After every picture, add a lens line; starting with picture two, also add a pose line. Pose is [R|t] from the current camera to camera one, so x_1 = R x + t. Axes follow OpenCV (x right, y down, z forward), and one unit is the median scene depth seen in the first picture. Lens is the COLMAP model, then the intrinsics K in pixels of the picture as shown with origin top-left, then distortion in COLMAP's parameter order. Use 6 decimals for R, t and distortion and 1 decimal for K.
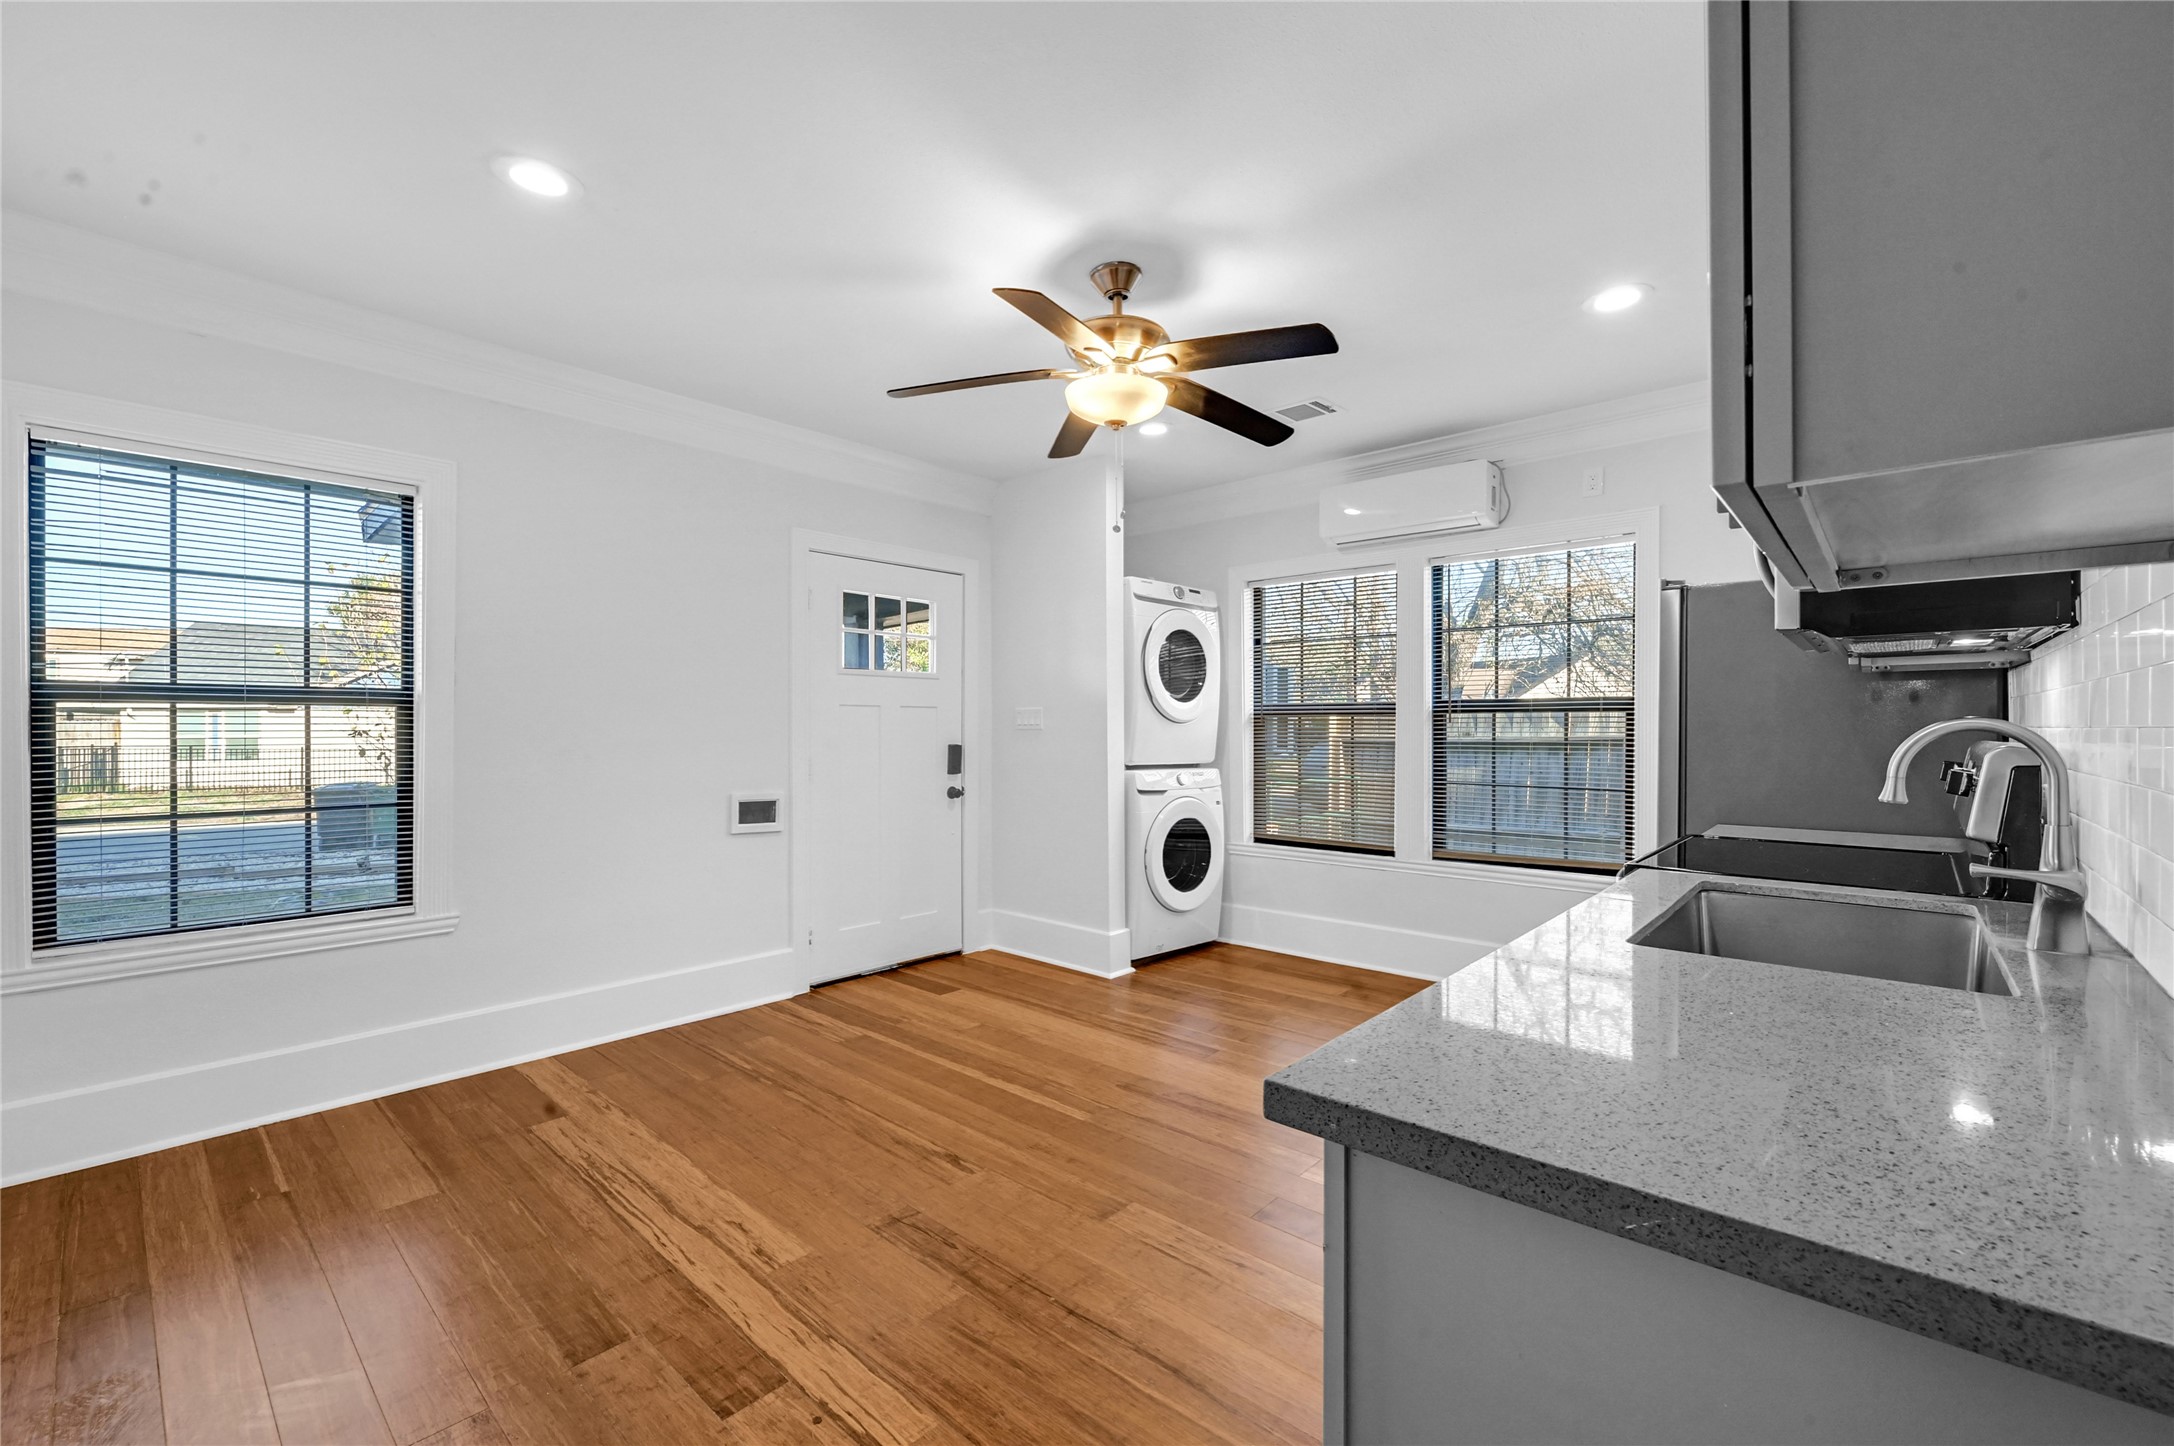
lens RADIAL K [[896.6, 0, 1091.0], [0, 896.6, 733.4], [0, 0, 1]] dist [-0.002379, -0.000016]
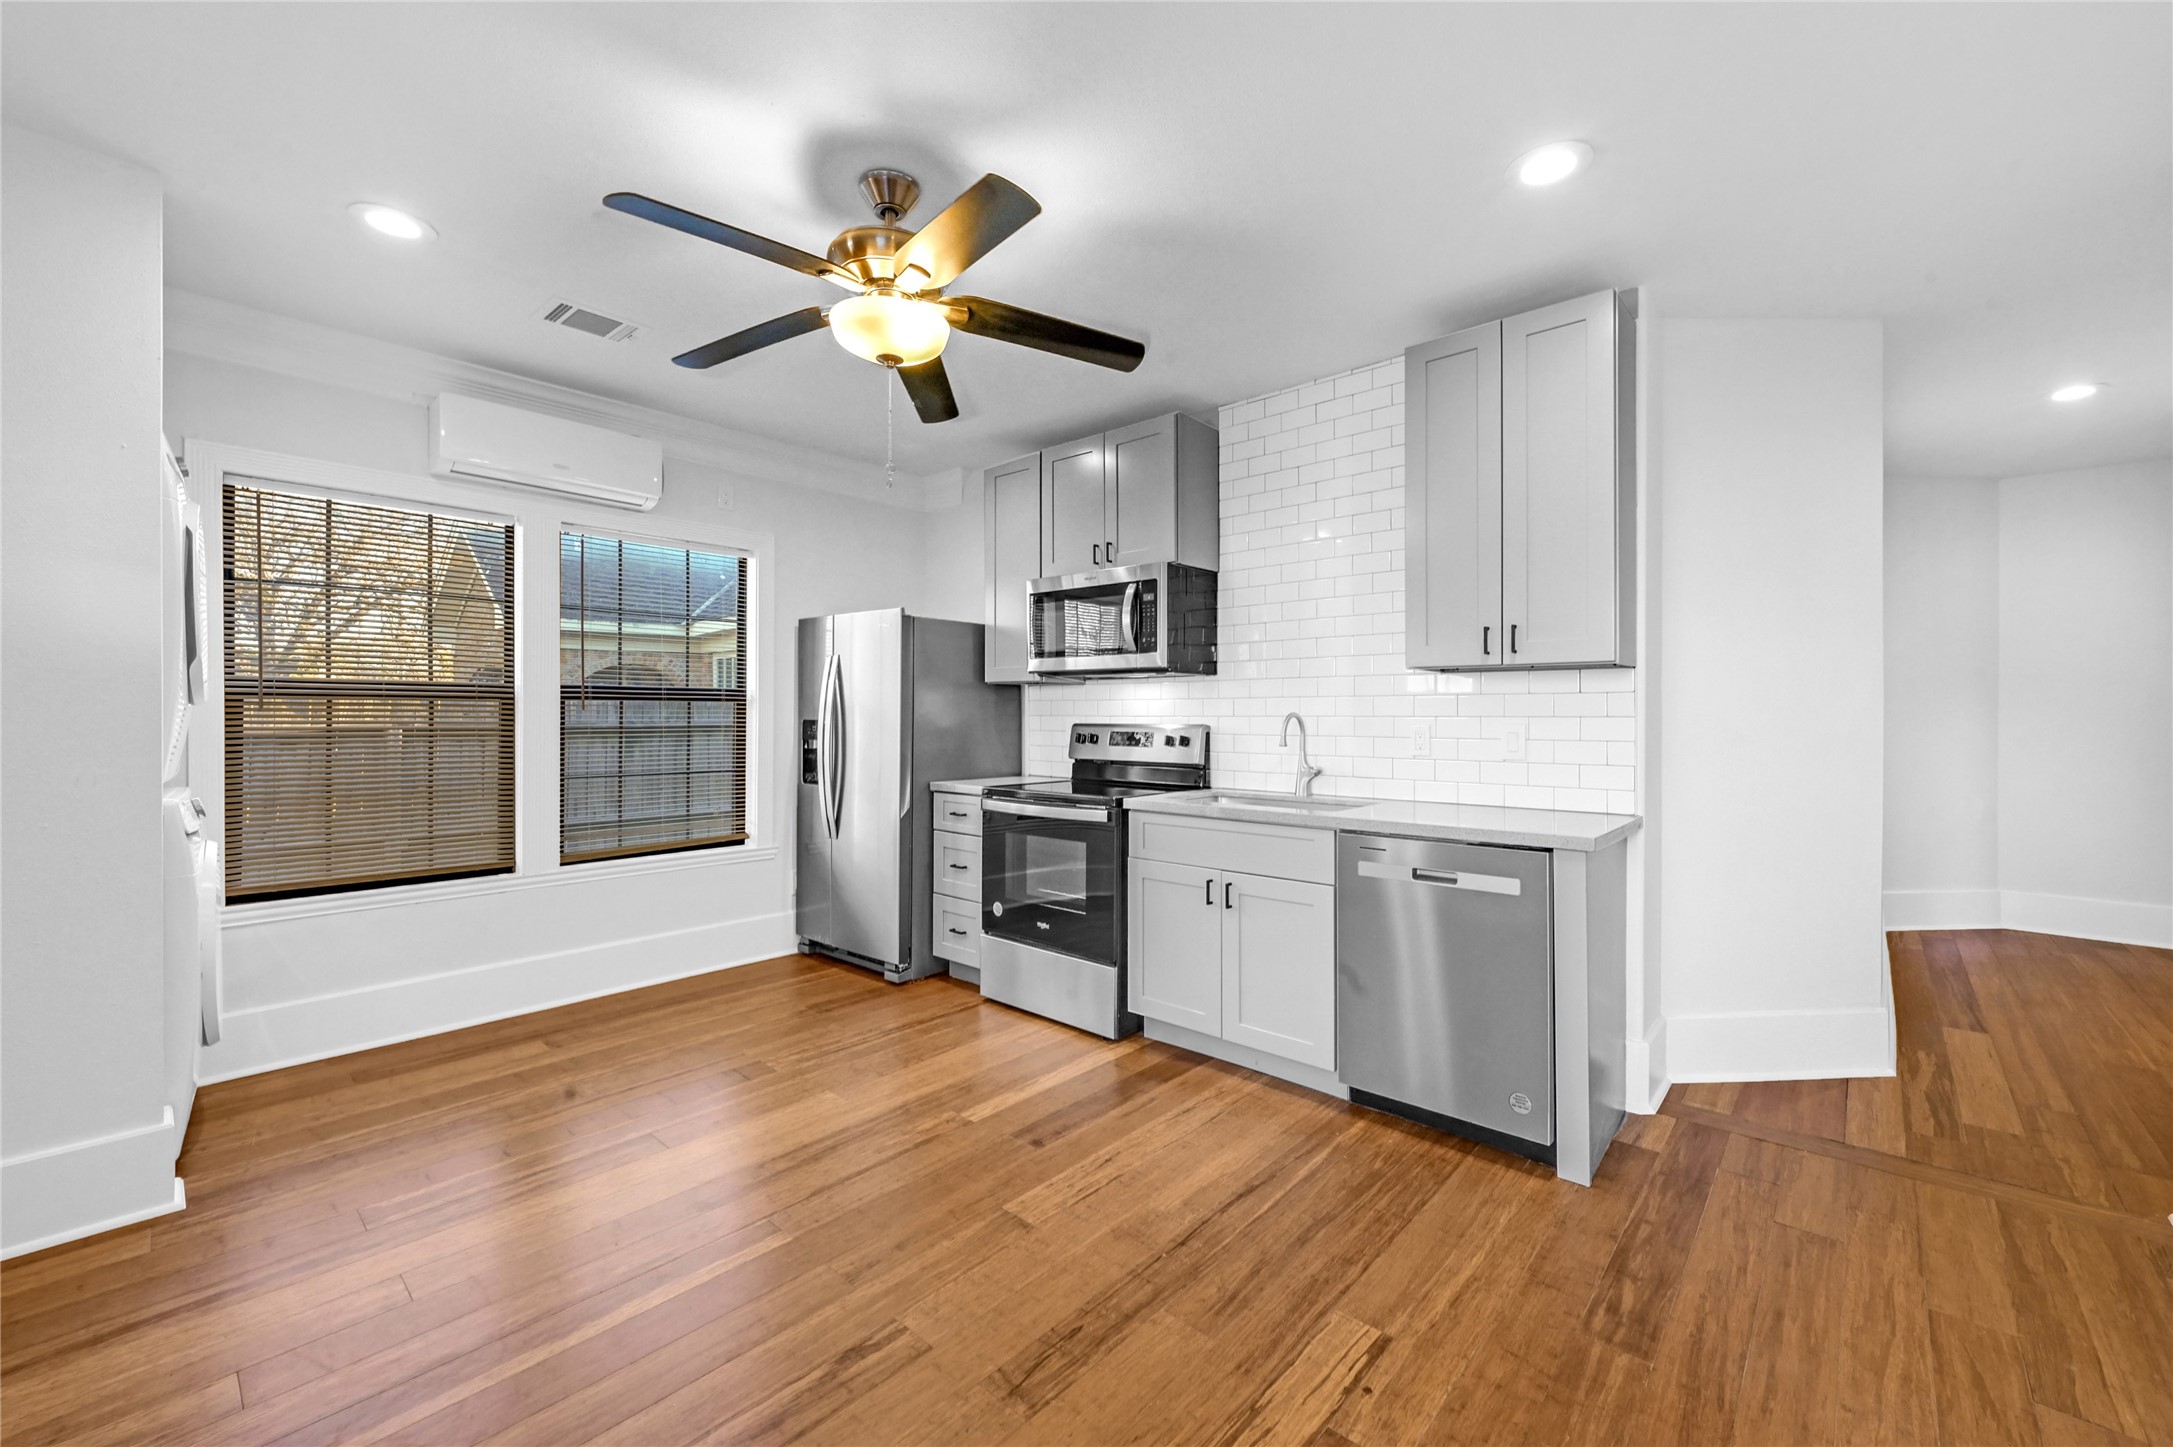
lens RADIAL K [[896.2, 0, 1086.6], [0, 896.2, 712.4], [0, 0, 1]] dist [-0.002379, -0.000016]
pose [[-0.008528, 0.002083, 0.999961, -0.819528], [0.007868, 0.999967, -0.002015, -0.005039], [-0.999933, 0.007851, -0.008544, 0.817089]]
